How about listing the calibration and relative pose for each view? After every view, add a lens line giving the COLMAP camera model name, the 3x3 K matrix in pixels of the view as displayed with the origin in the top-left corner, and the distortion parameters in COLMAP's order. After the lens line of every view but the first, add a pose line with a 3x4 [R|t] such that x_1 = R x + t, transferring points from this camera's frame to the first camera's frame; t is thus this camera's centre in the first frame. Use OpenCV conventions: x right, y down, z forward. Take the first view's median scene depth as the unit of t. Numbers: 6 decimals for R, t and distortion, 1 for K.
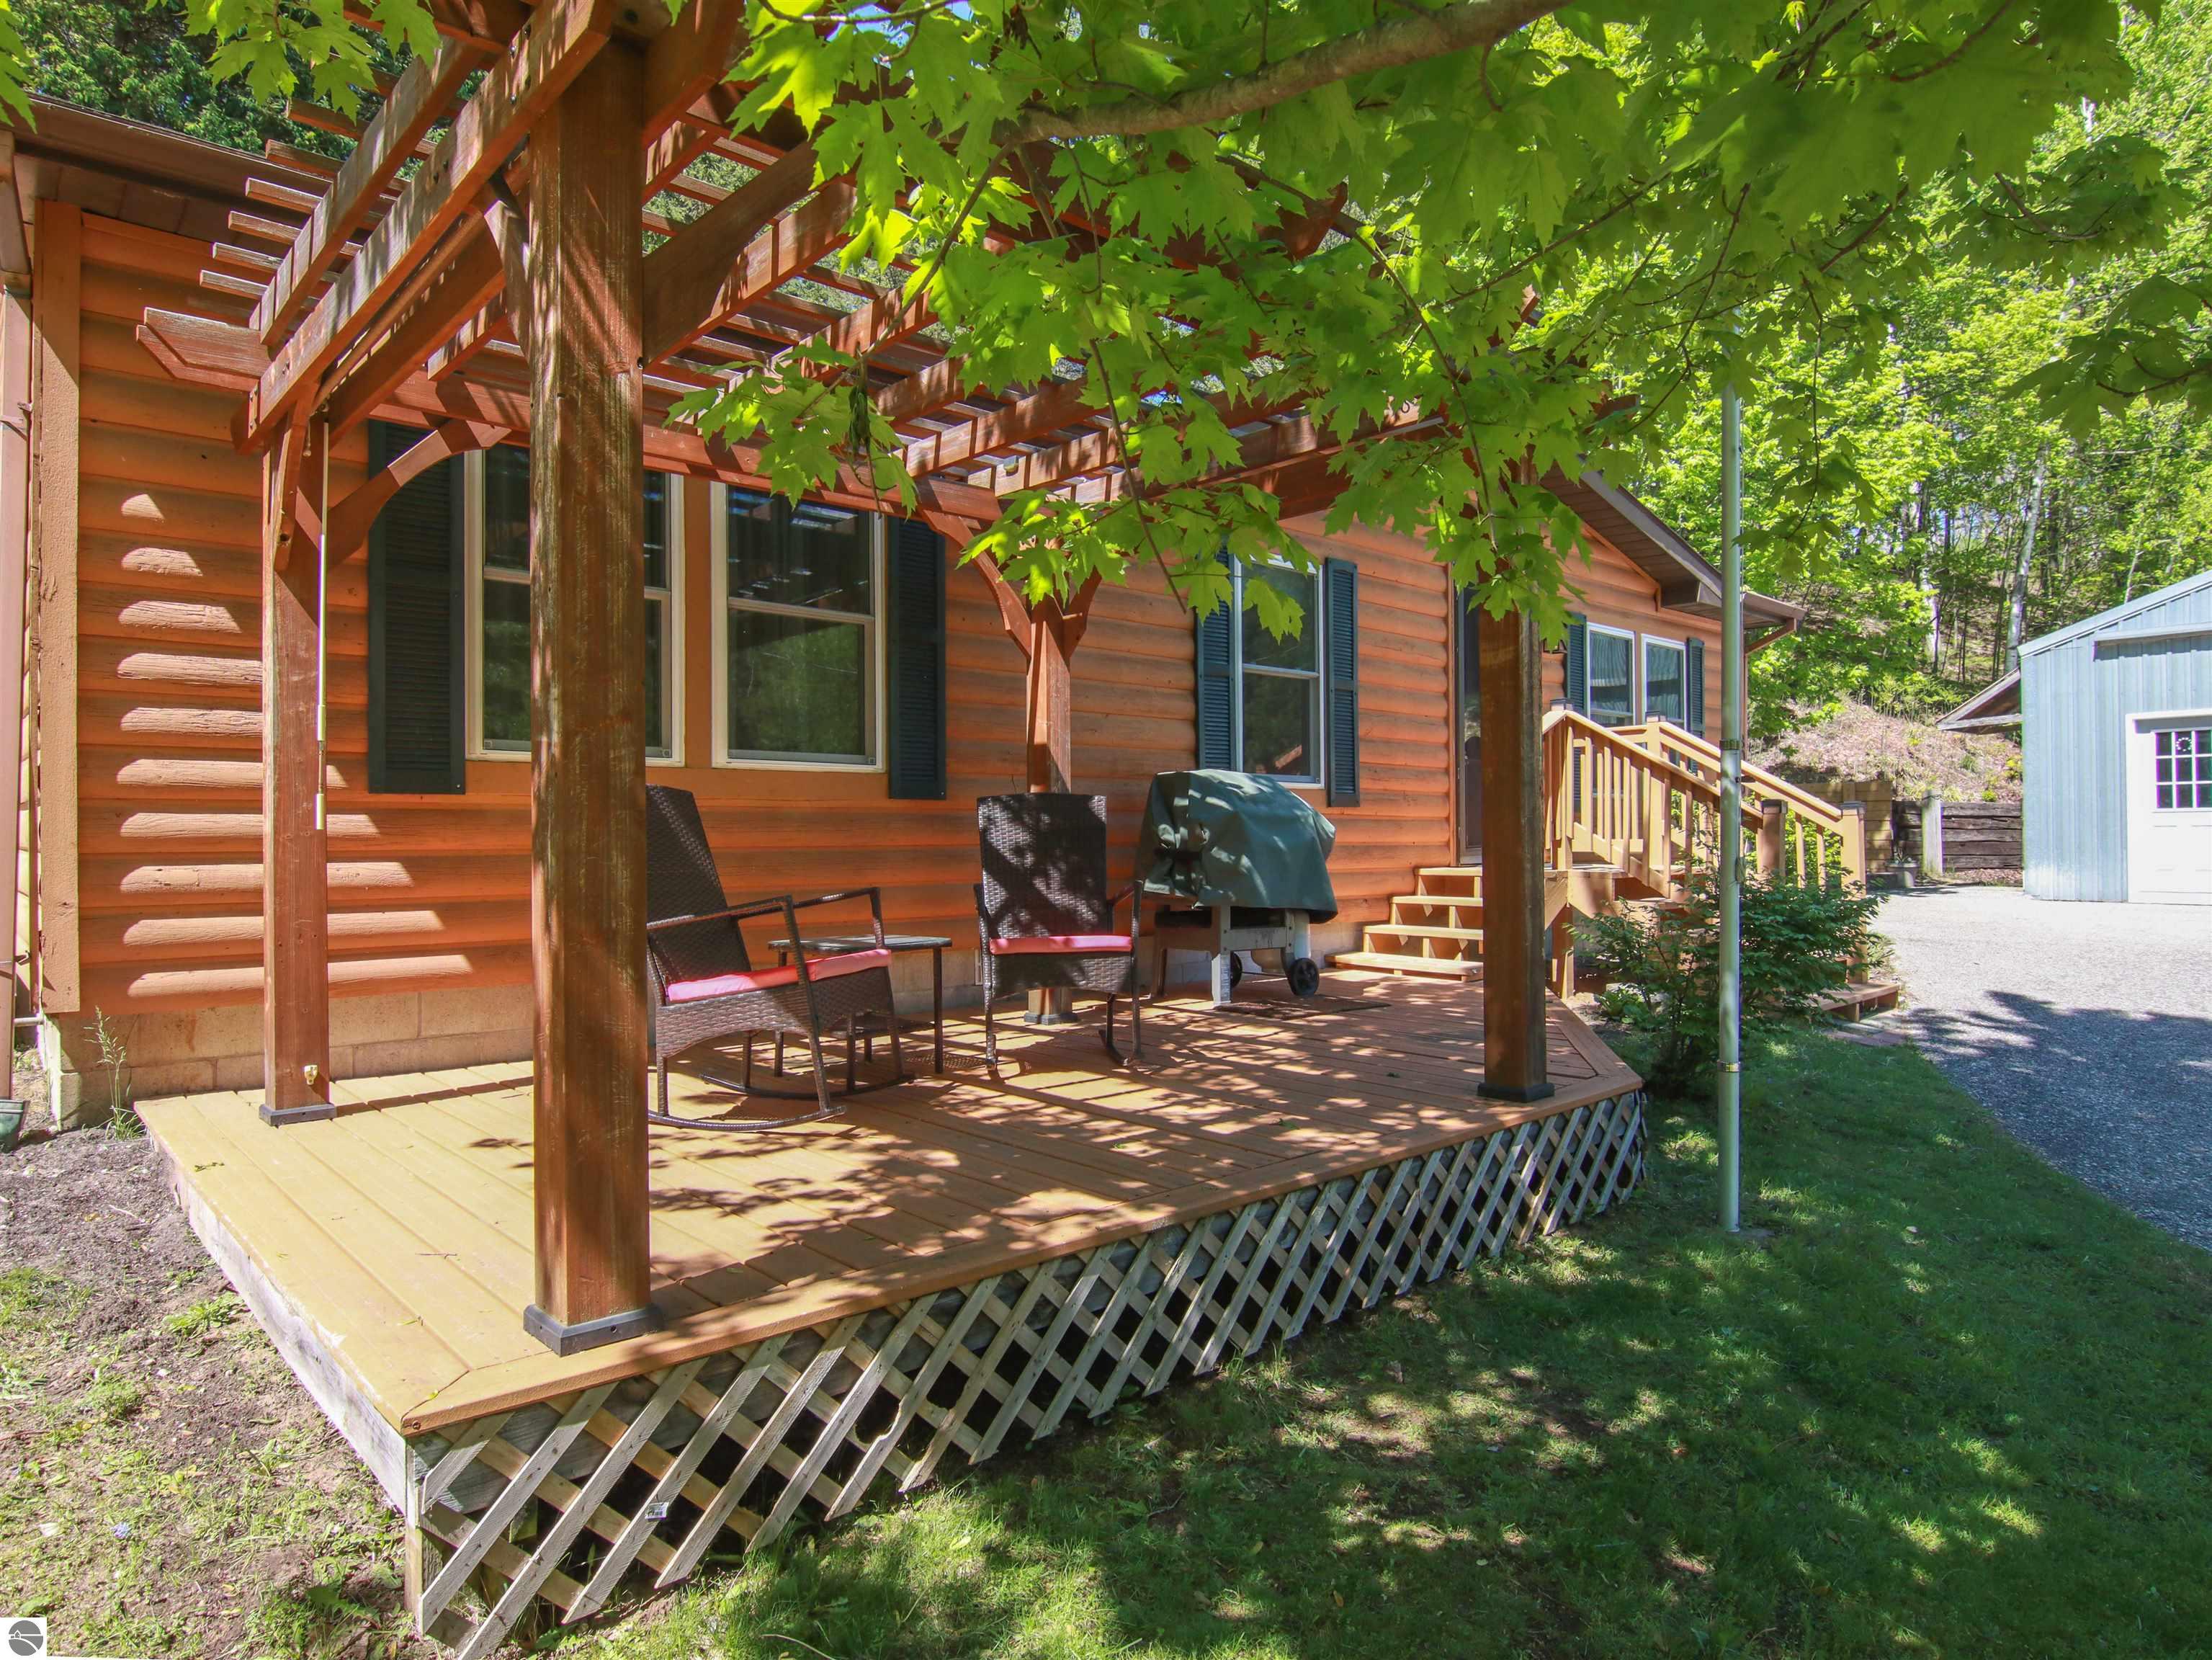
lens RADIAL K [[1405.1, 0, 1124.1], [0, 1405.1, 826.2], [0, 0, 1]] dist [-0.009773, -0.002832]
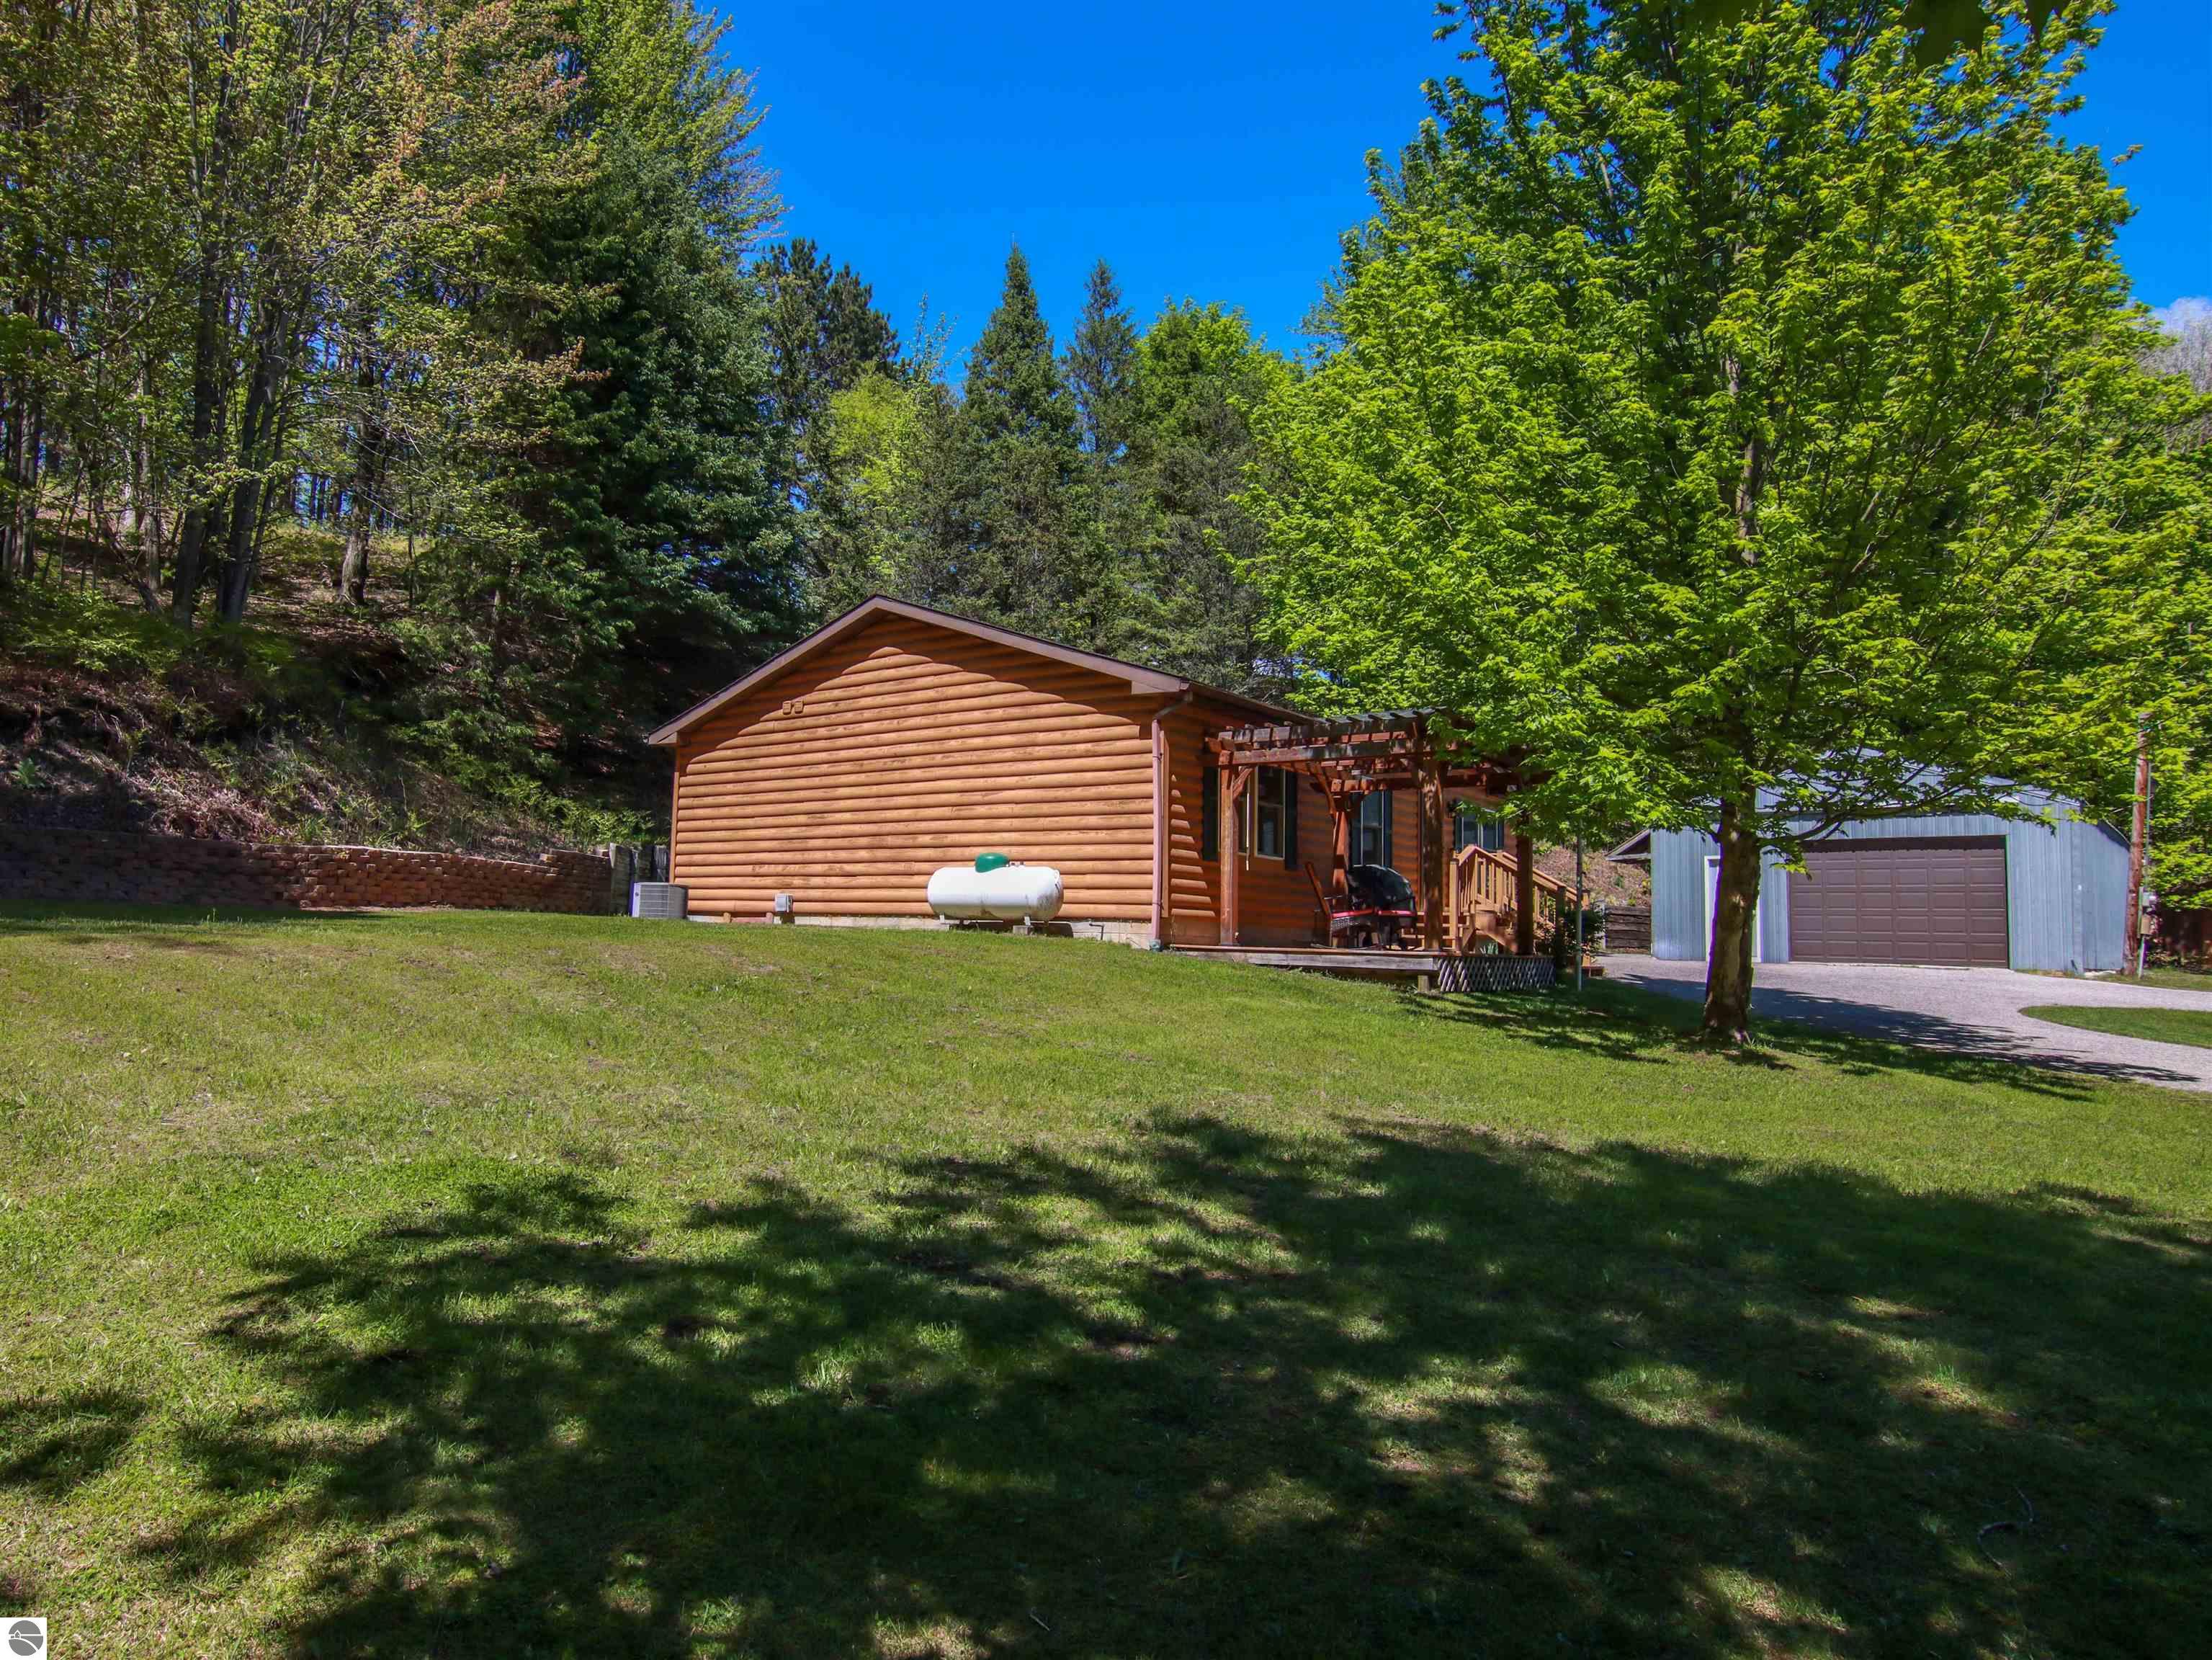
lens RADIAL K [[1405.1, 0, 1094.9], [0, 1405.1, 820.8], [0, 0, 1]] dist [-0.009773, -0.002832]
pose [[0.980747, 0.047795, 0.189341, -0.397148], [-0.033299, 0.996317, -0.079015, 0.043416], [-0.192421, 0.071189, 0.978727, -0.623702]]
